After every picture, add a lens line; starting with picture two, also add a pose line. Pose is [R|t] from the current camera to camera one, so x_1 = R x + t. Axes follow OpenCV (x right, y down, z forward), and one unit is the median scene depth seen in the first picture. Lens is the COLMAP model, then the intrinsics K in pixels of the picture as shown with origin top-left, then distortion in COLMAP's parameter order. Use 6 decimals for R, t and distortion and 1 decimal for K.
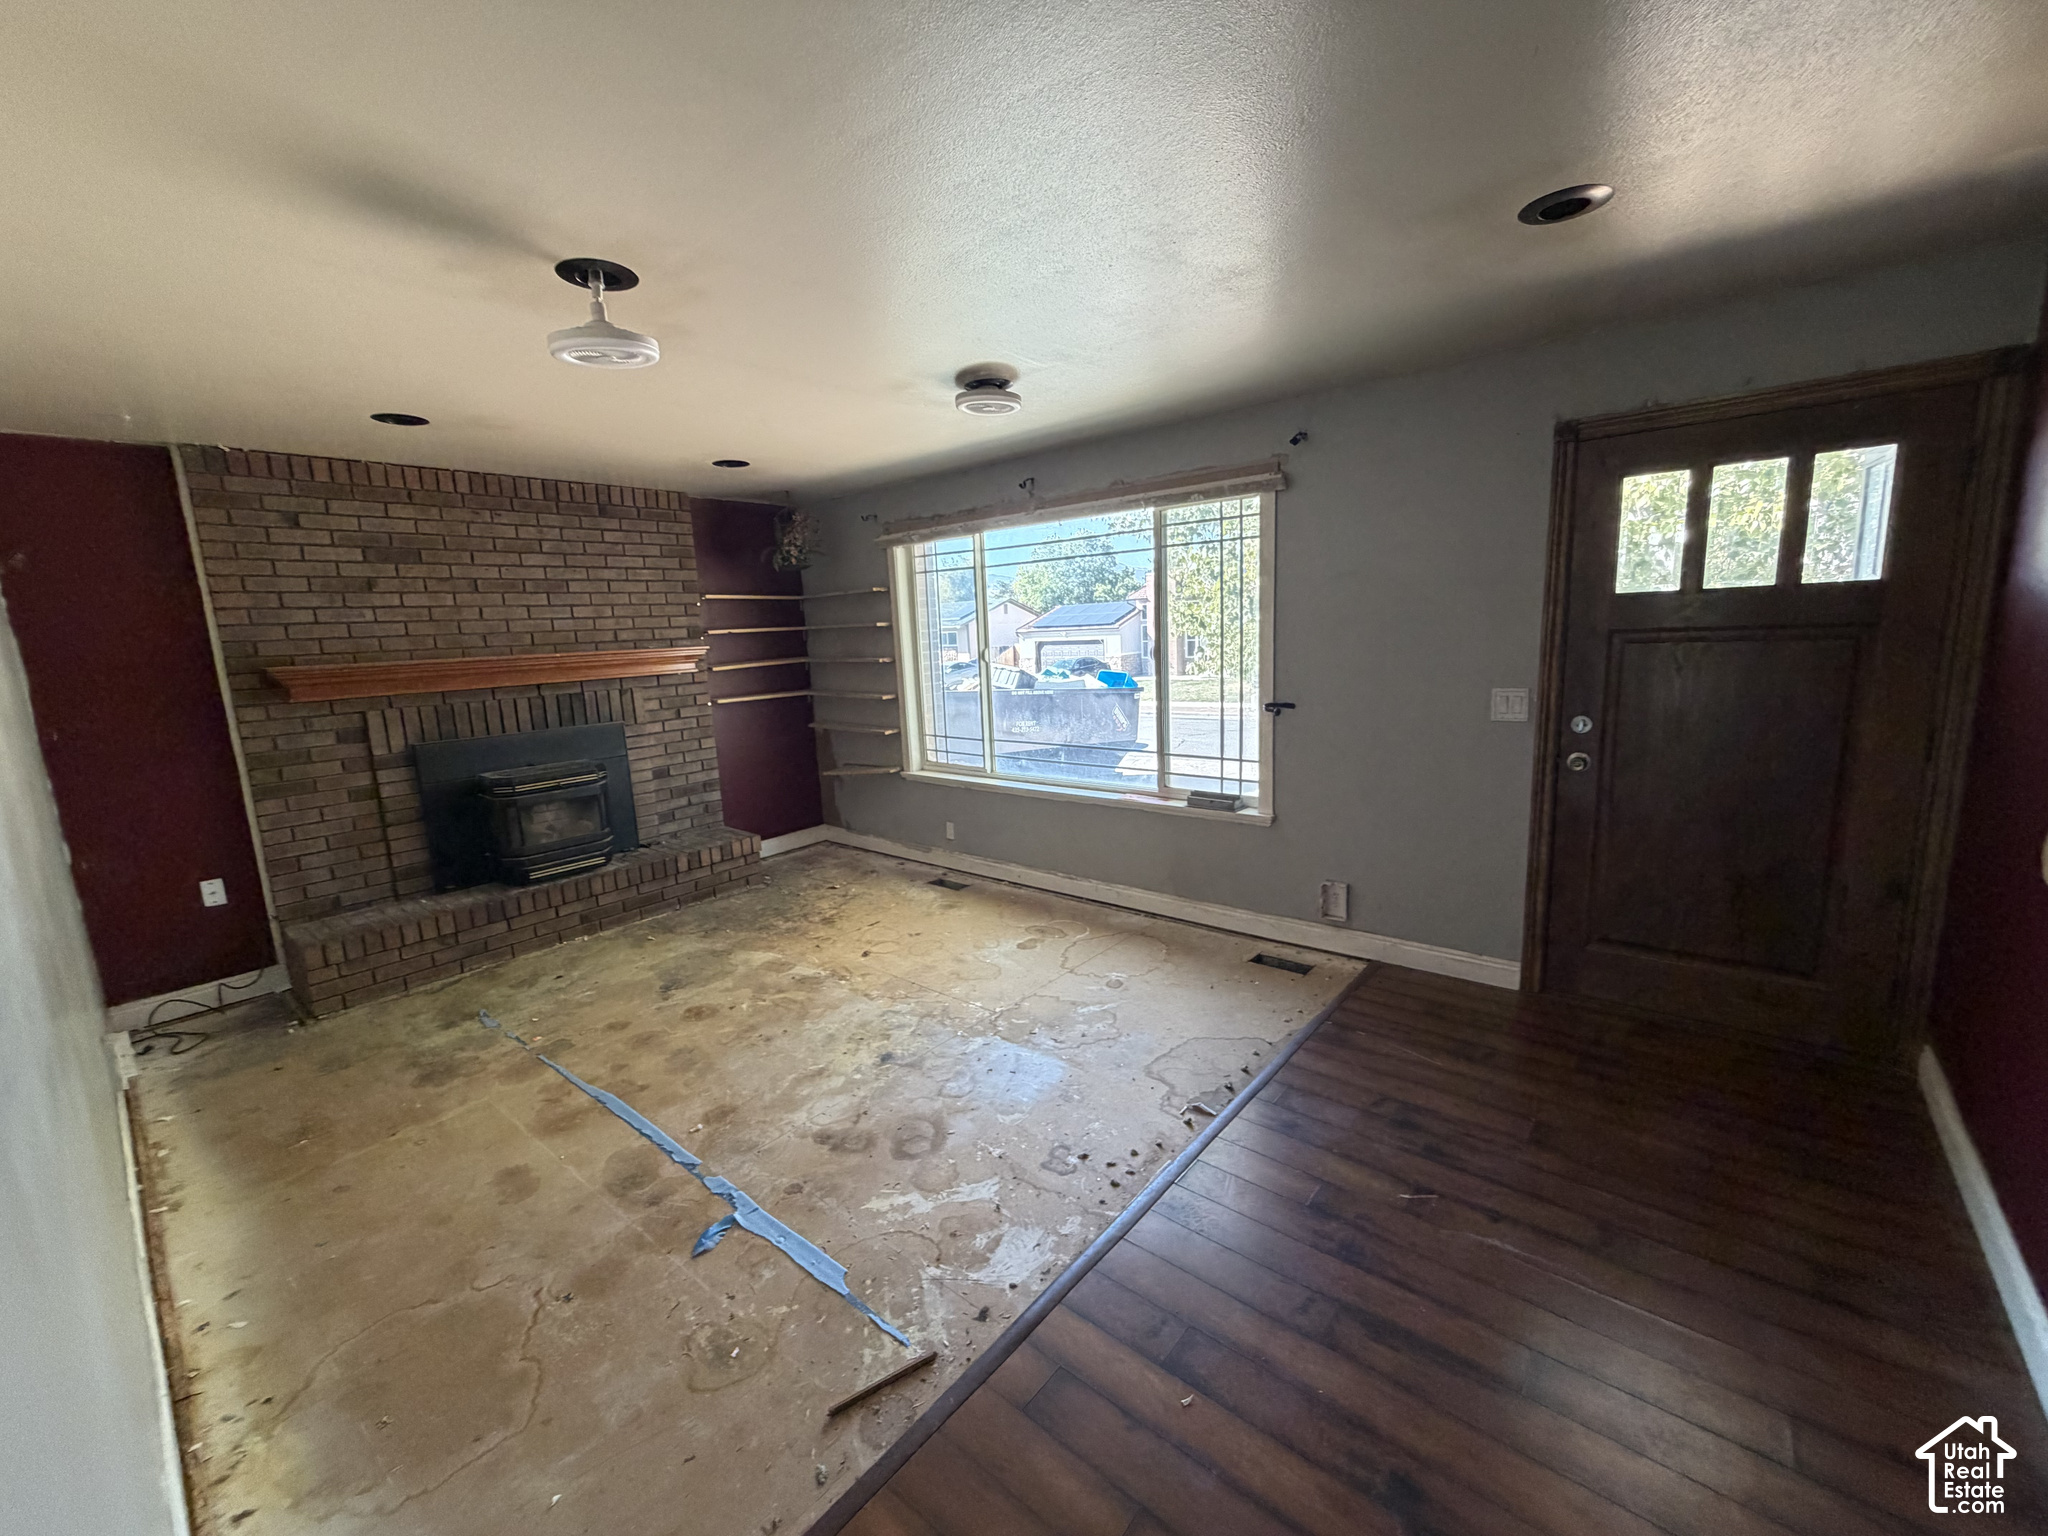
lens RADIAL K [[820.0, 0, 1013.0], [0, 820.0, 767.6], [0, 0, 1]] dist [0.004057, -0.001463]
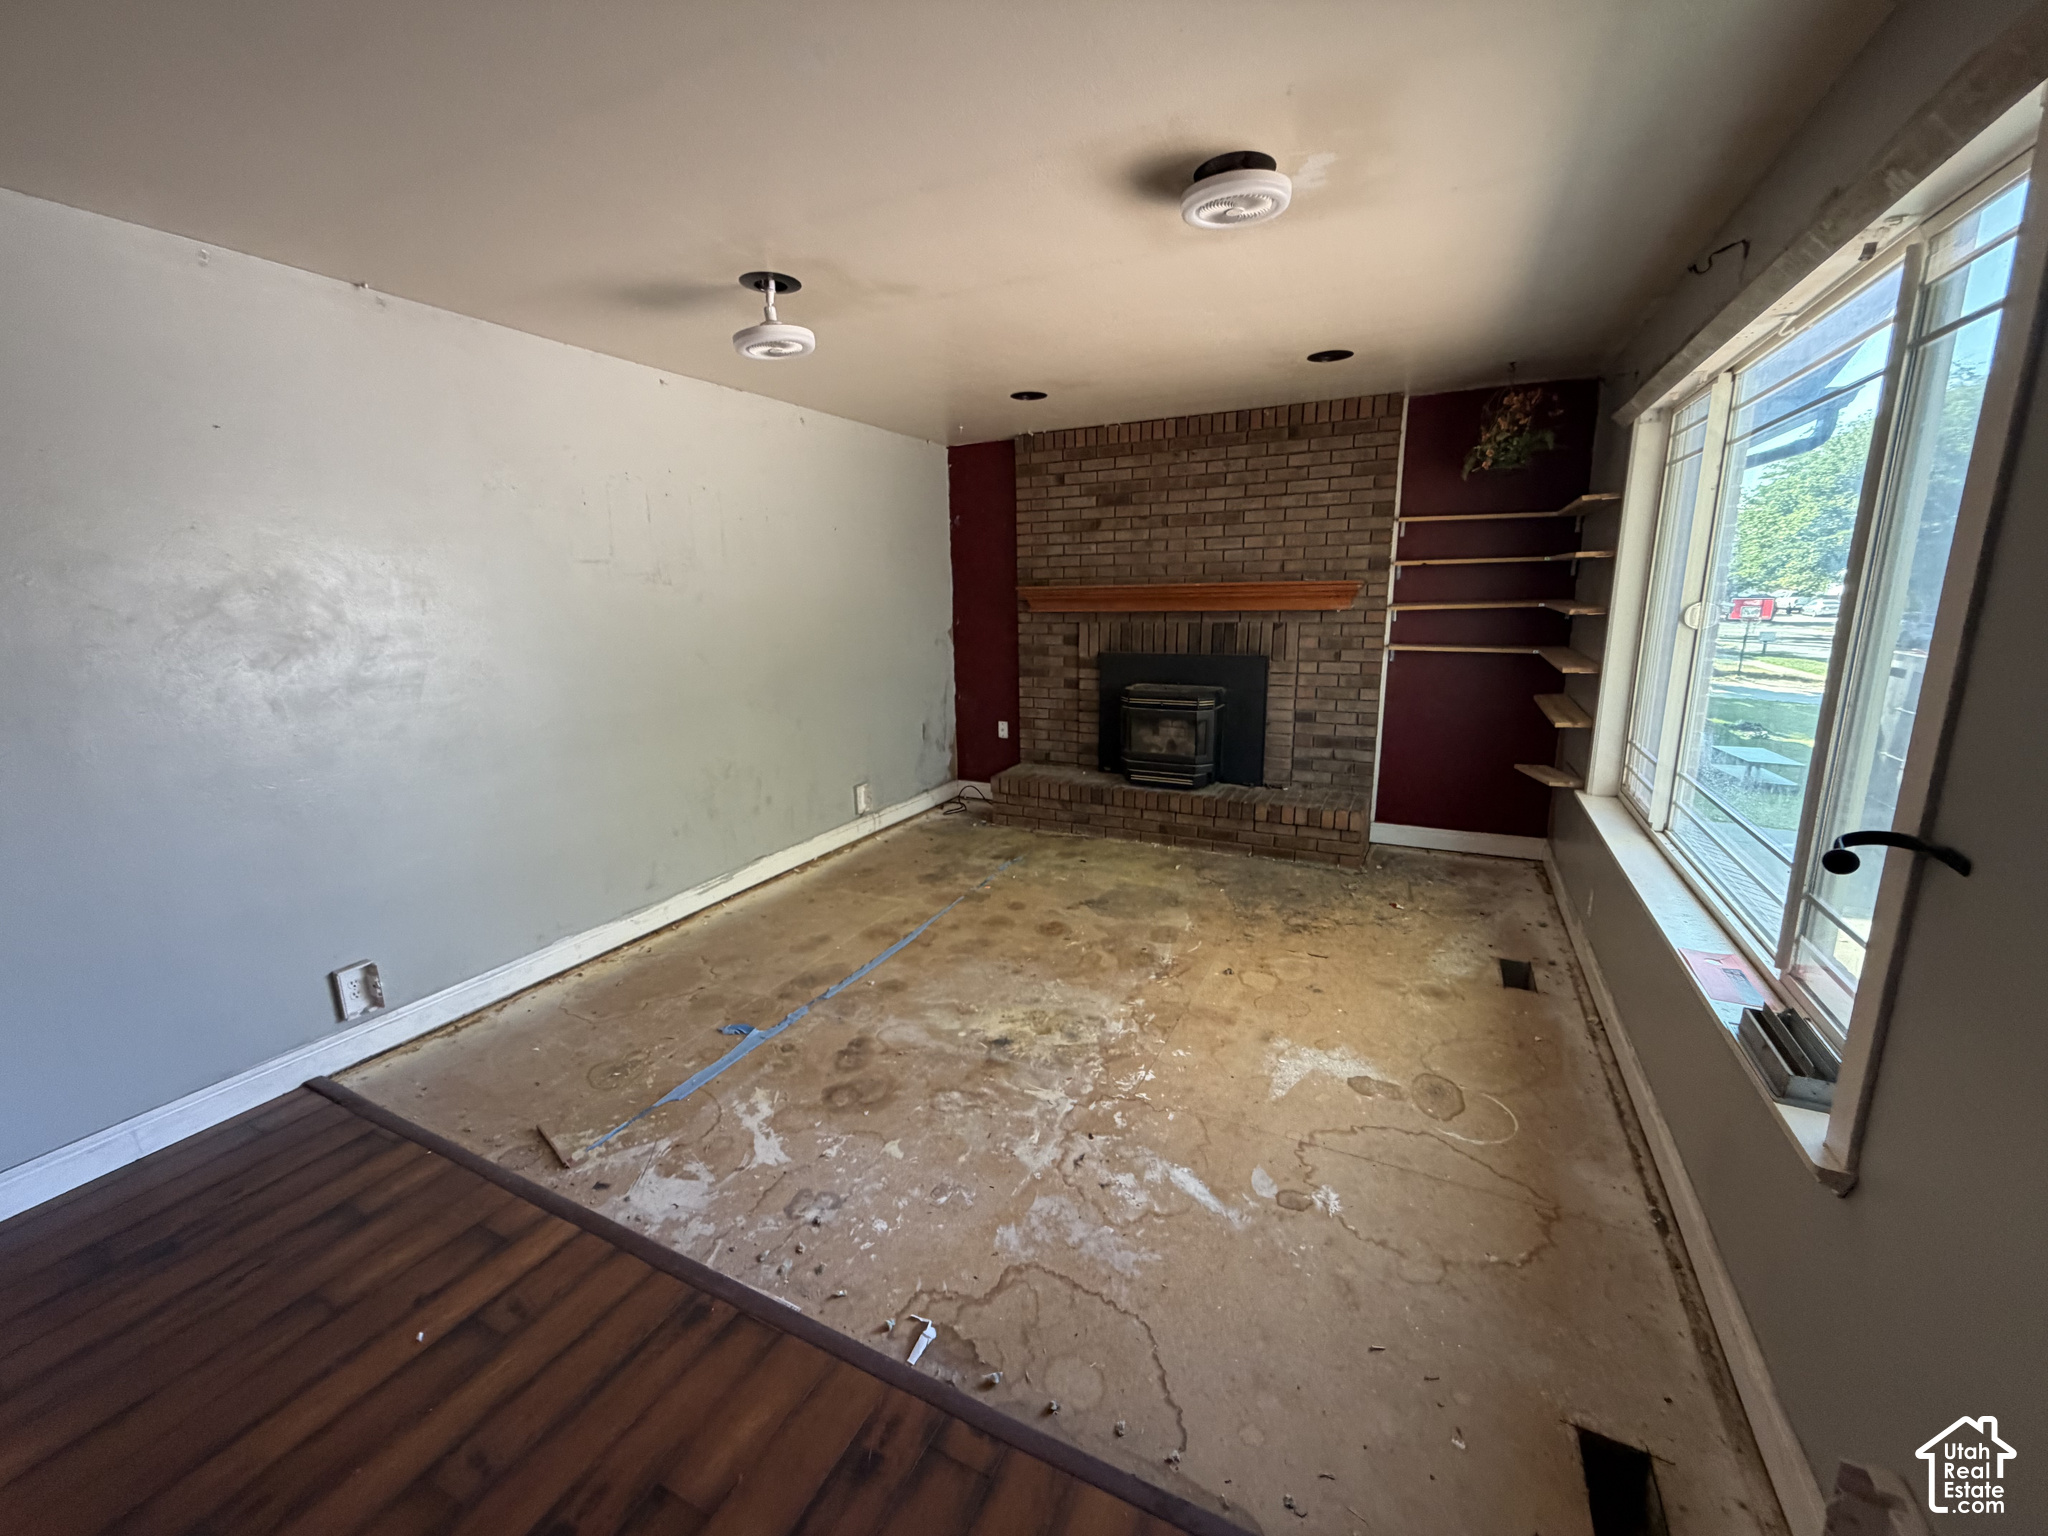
lens RADIAL K [[820.0, 0, 1013.5], [0, 820.0, 764.2], [0, 0, 1]] dist [0.004057, -0.001463]
pose [[0.236725, 0.244175, -0.940394, 0.491394], [-0.156694, 0.964829, 0.211075, -0.110665], [0.958858, 0.097387, 0.266659, 0.565880]]
